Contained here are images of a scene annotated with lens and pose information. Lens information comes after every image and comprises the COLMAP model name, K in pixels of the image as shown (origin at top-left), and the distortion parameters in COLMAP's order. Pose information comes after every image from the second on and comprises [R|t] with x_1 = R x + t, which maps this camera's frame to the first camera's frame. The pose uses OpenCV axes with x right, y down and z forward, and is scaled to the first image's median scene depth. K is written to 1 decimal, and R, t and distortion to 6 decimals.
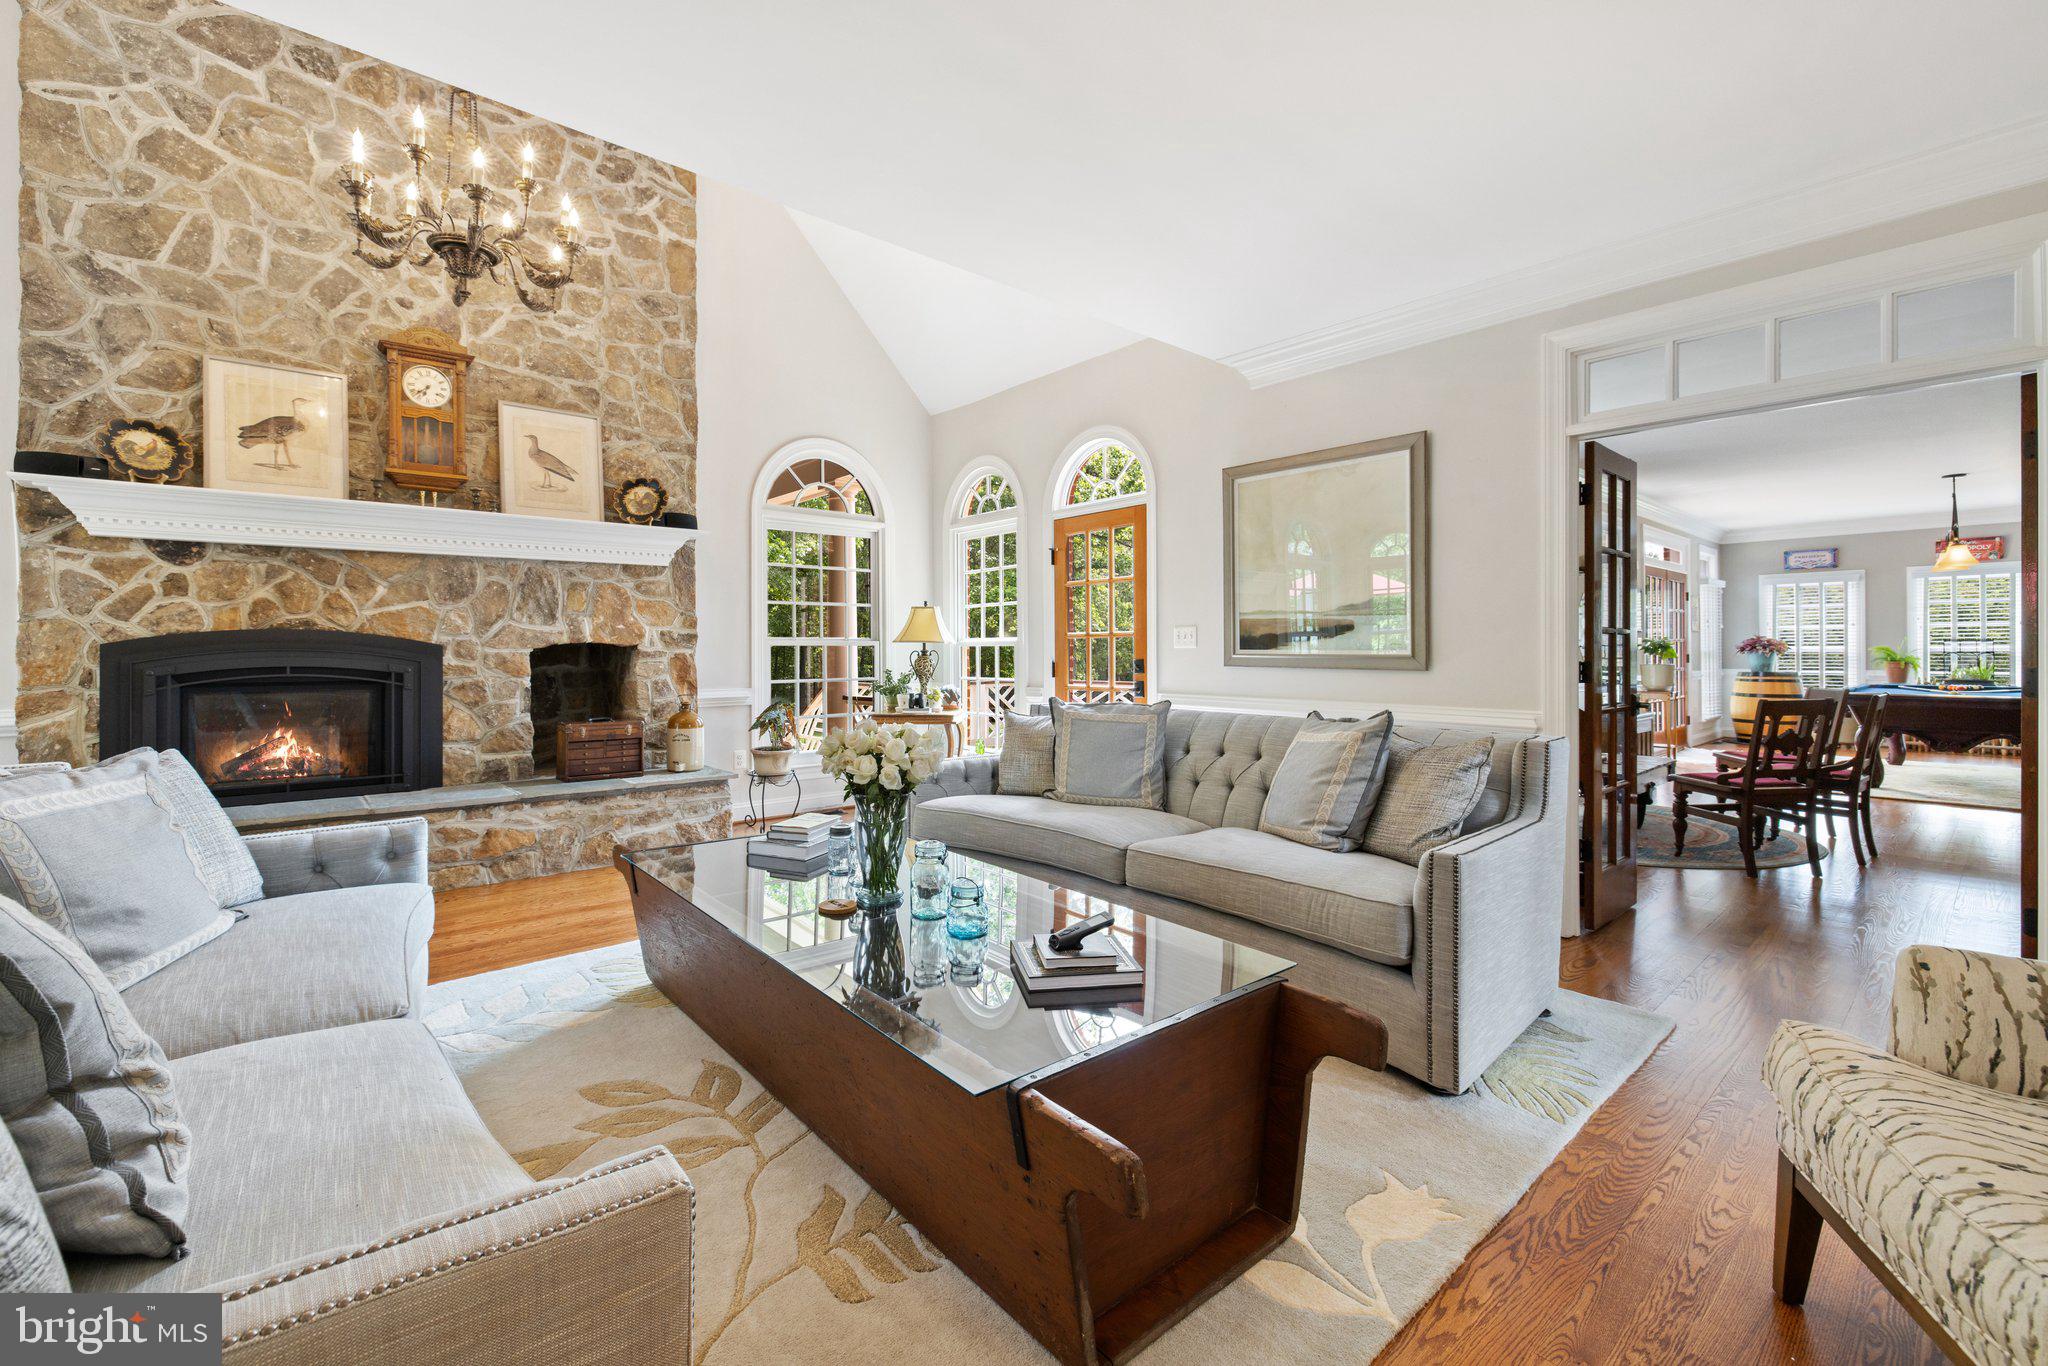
lens RADIAL K [[859.1, 0, 1000.4], [0, 859.1, 651.8], [0, 0, 1]] dist [-0.003660, -0.000441]
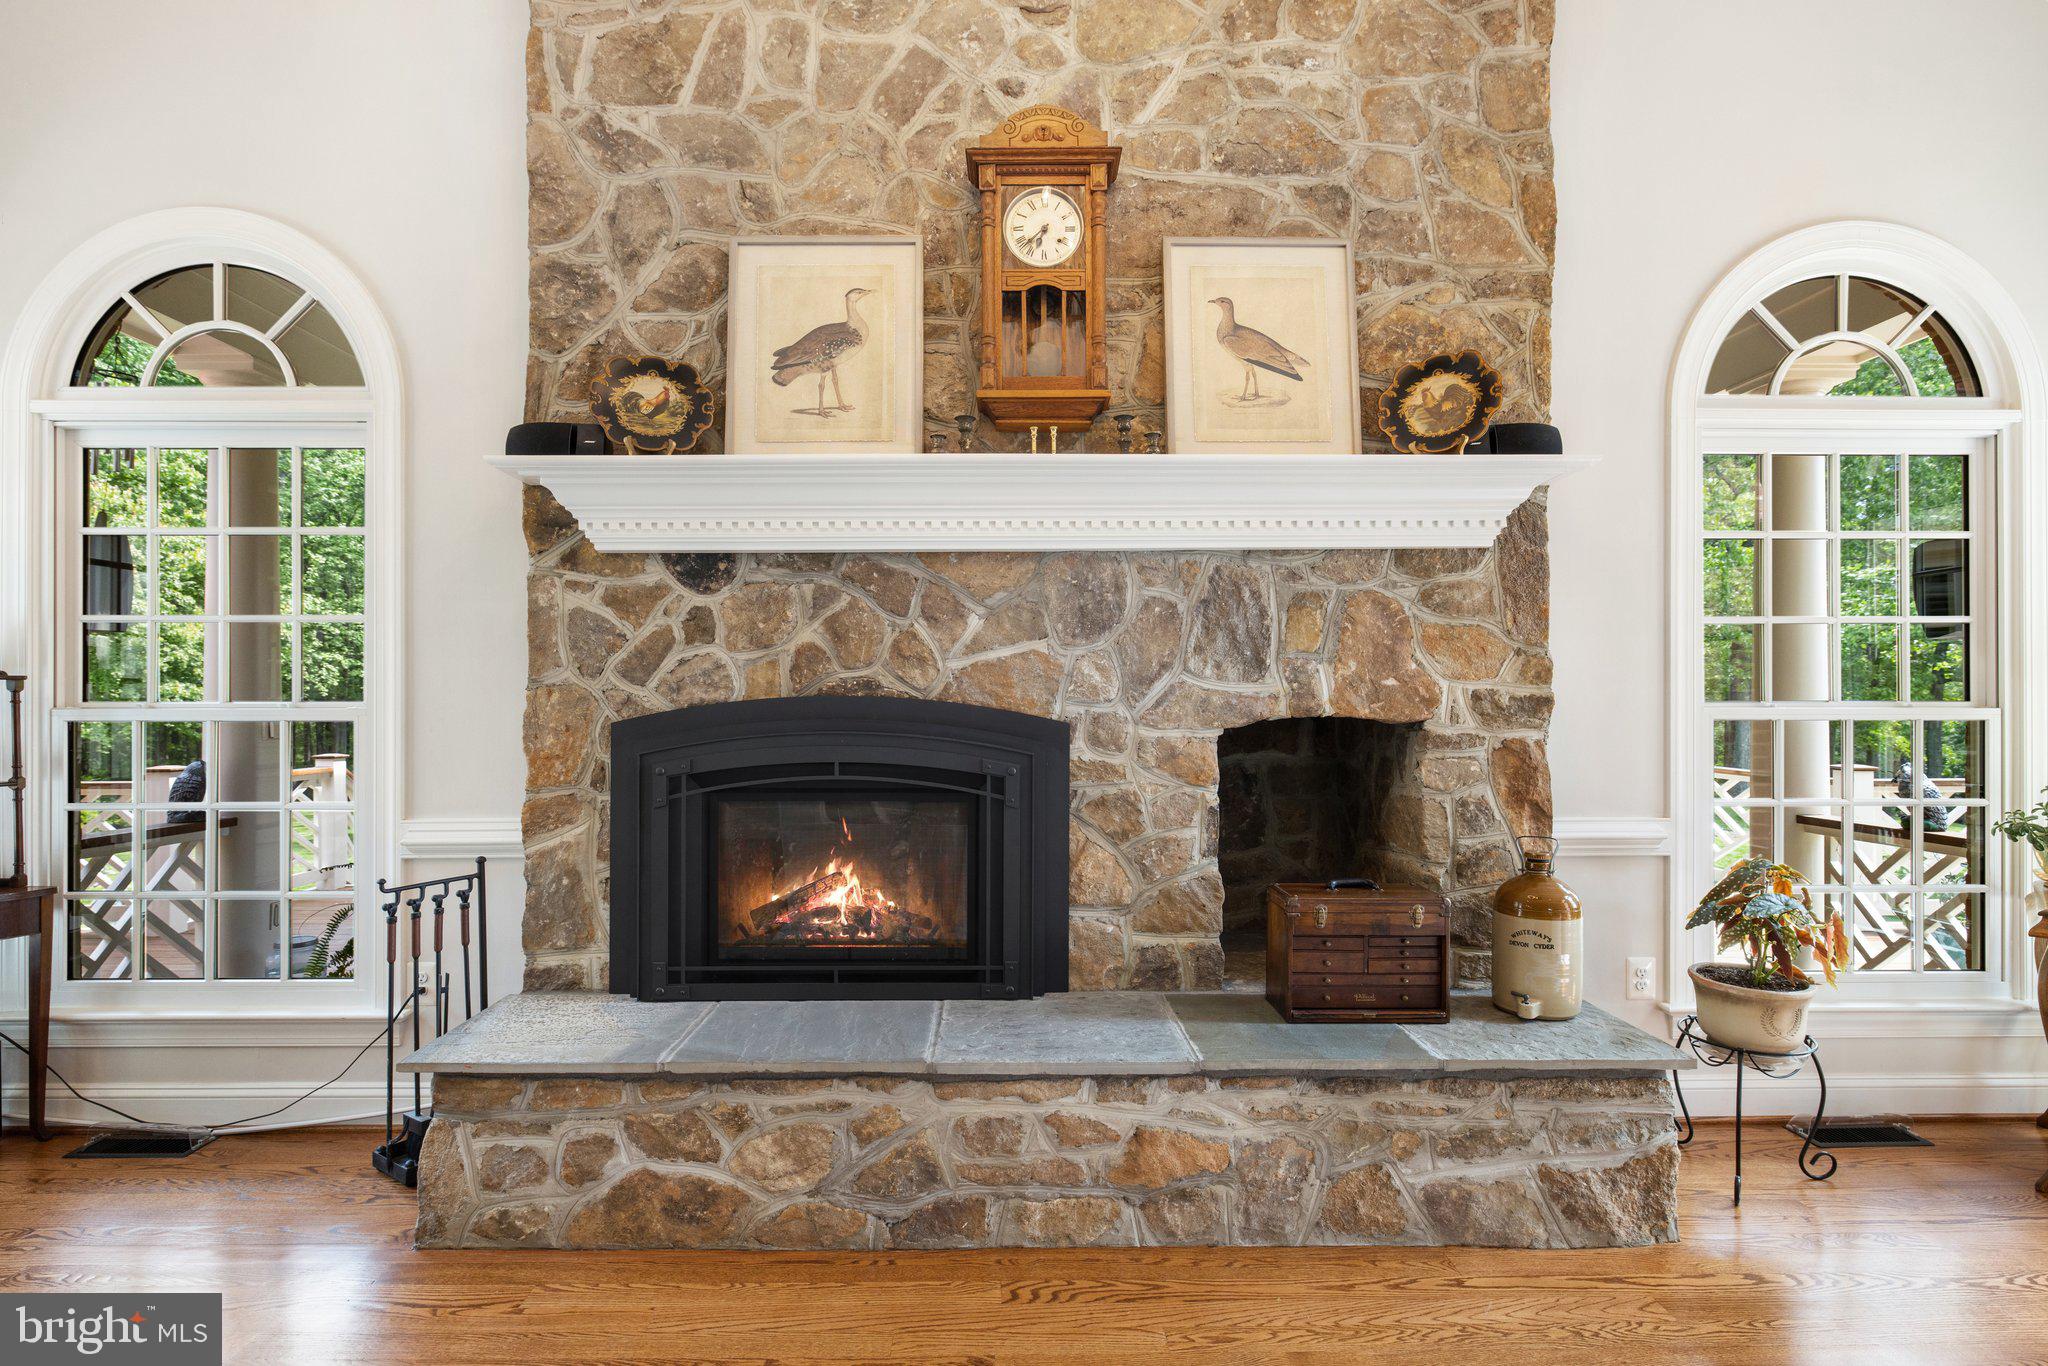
lens RADIAL K [[1000.7, 0, 1006.9], [0, 1000.7, 695.4], [0, 0, 1]] dist [-0.006392, 0.002574]
pose [[0.766362, 0.004661, -0.642391, -0.293362], [-0.002916, 0.999989, 0.003777, -0.027538], [0.642402, -0.001021, 0.766367, 0.519020]]
